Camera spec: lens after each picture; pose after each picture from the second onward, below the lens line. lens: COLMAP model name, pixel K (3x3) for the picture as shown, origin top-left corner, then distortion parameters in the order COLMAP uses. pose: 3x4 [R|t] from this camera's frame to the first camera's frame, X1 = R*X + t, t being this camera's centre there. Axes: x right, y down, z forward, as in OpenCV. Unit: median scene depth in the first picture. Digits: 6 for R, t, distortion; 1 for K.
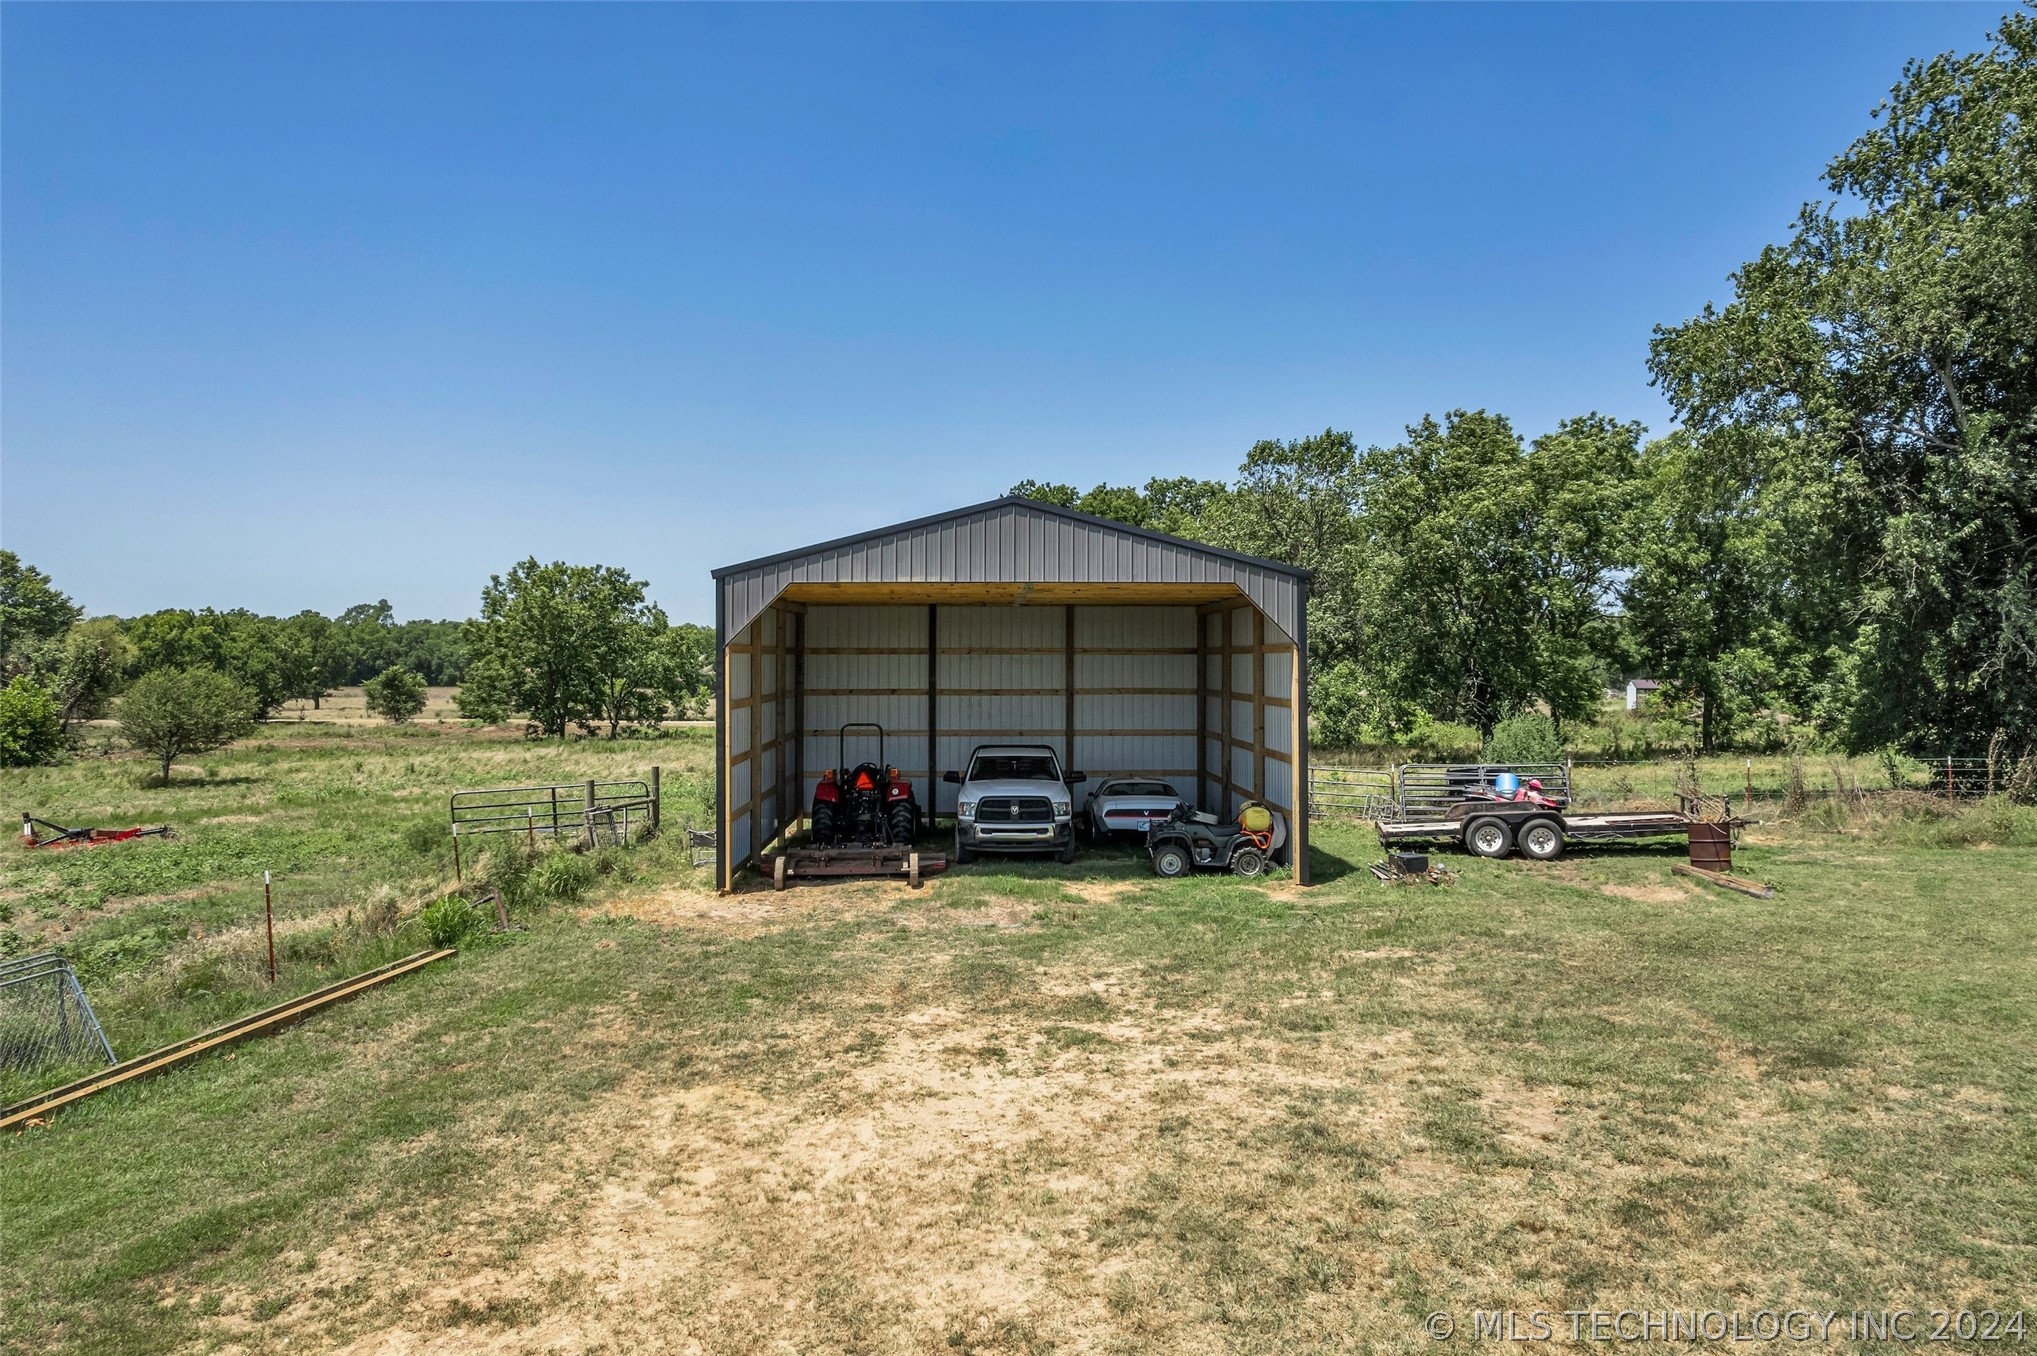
lens RADIAL K [[1319.3, 0, 1017.0], [0, 1319.3, 674.1], [0, 0, 1]] dist [-0.010003, -0.001691]
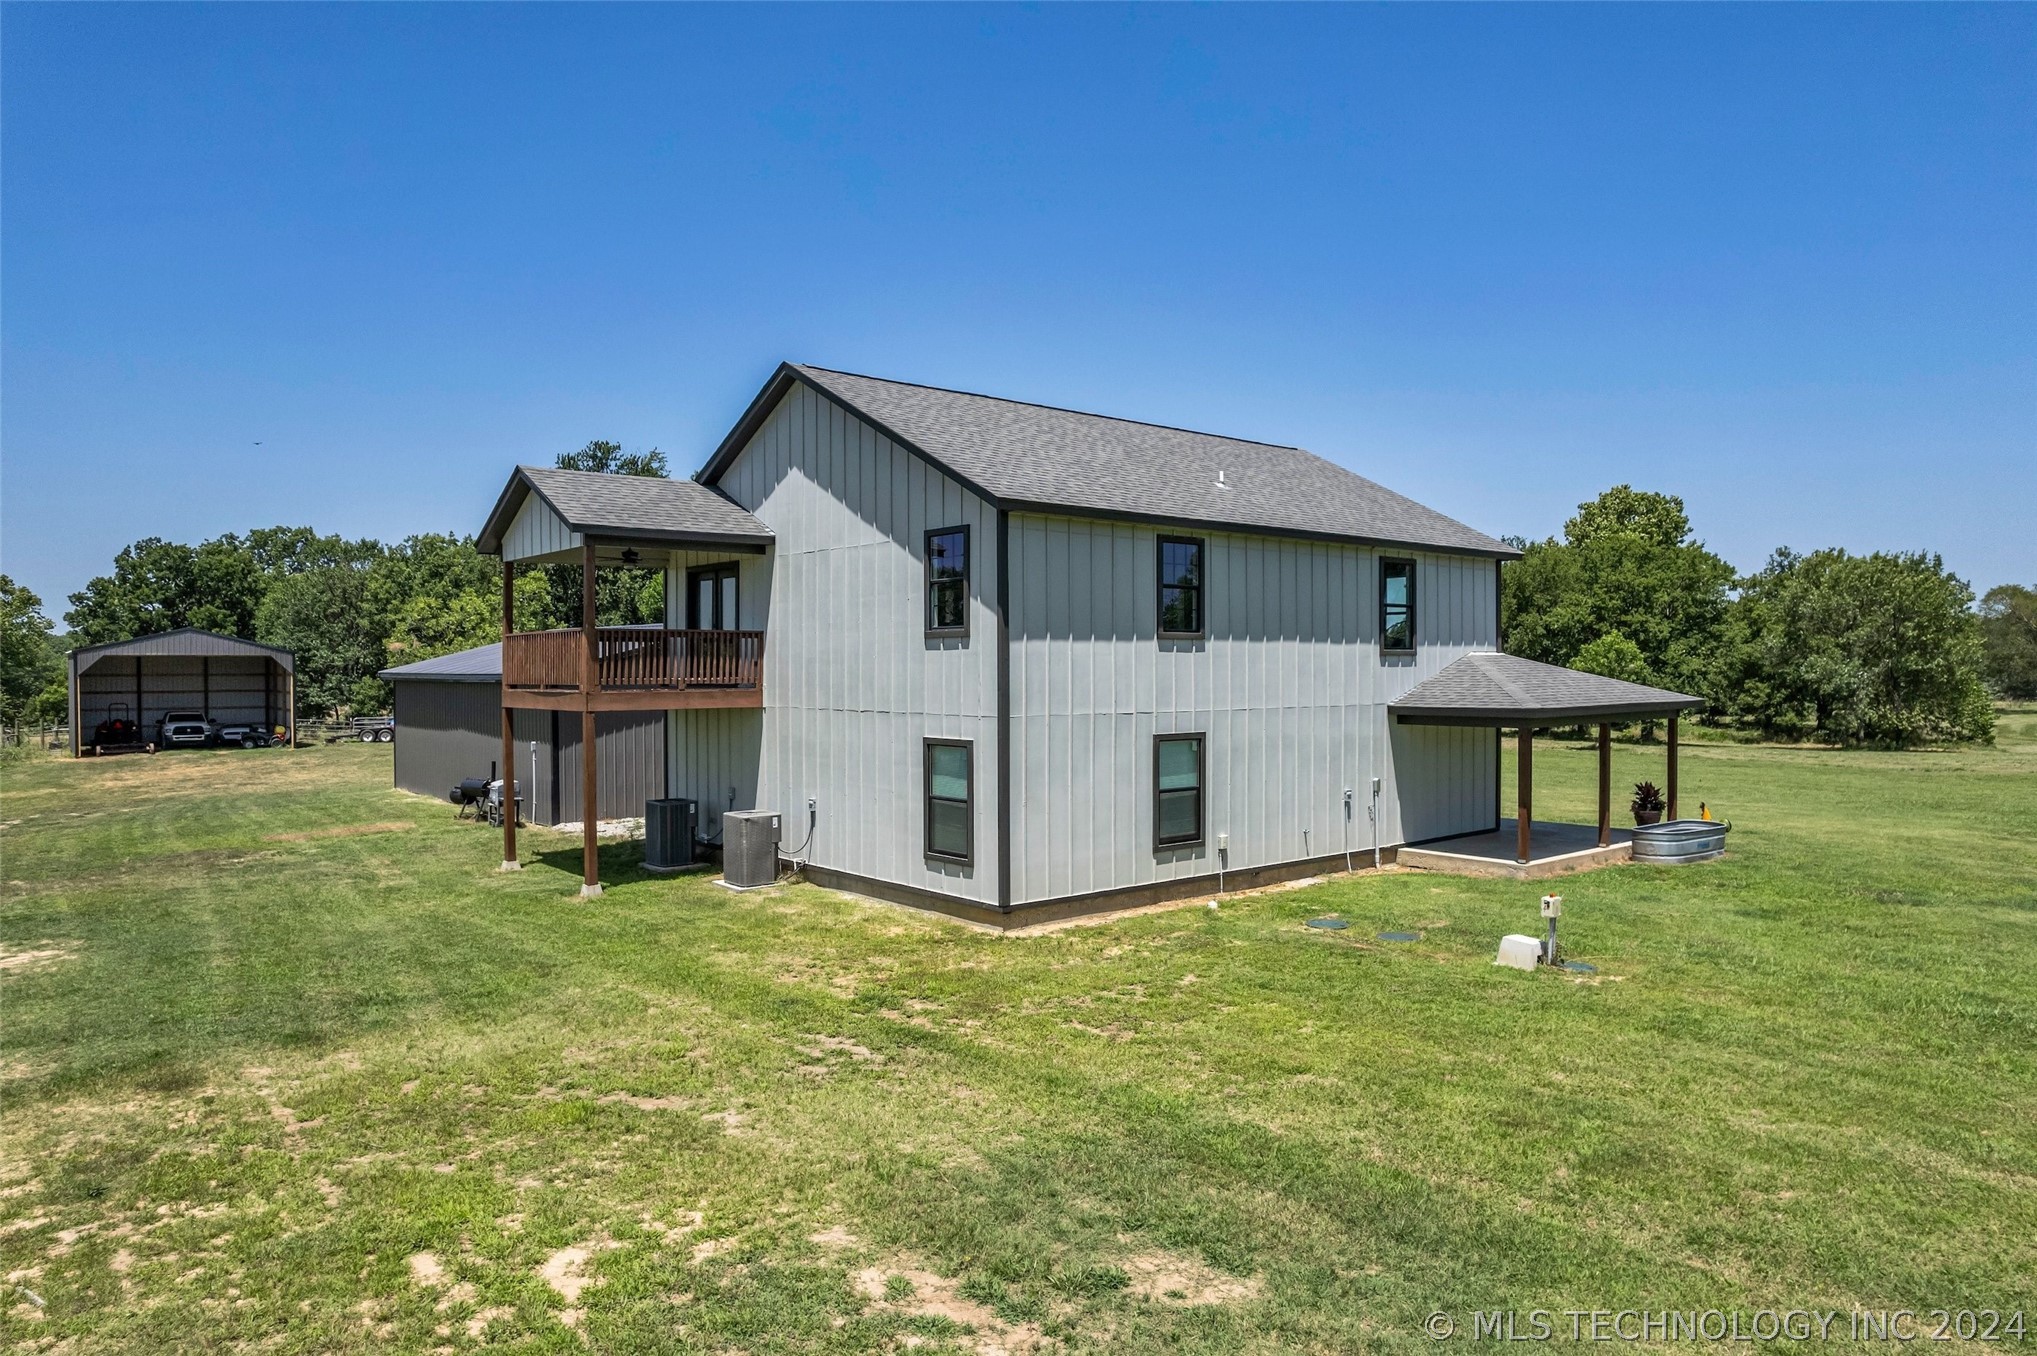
lens RADIAL K [[1319.3, 0, 1009.8], [0, 1319.3, 676.4], [0, 0, 1]] dist [-0.010003, -0.001691]
pose [[0.813292, -0.007674, 0.581806, -0.175861], [0.009483, 0.999955, -0.000066, 0.000272], [-0.581779, 0.005571, 0.813328, -1.984151]]
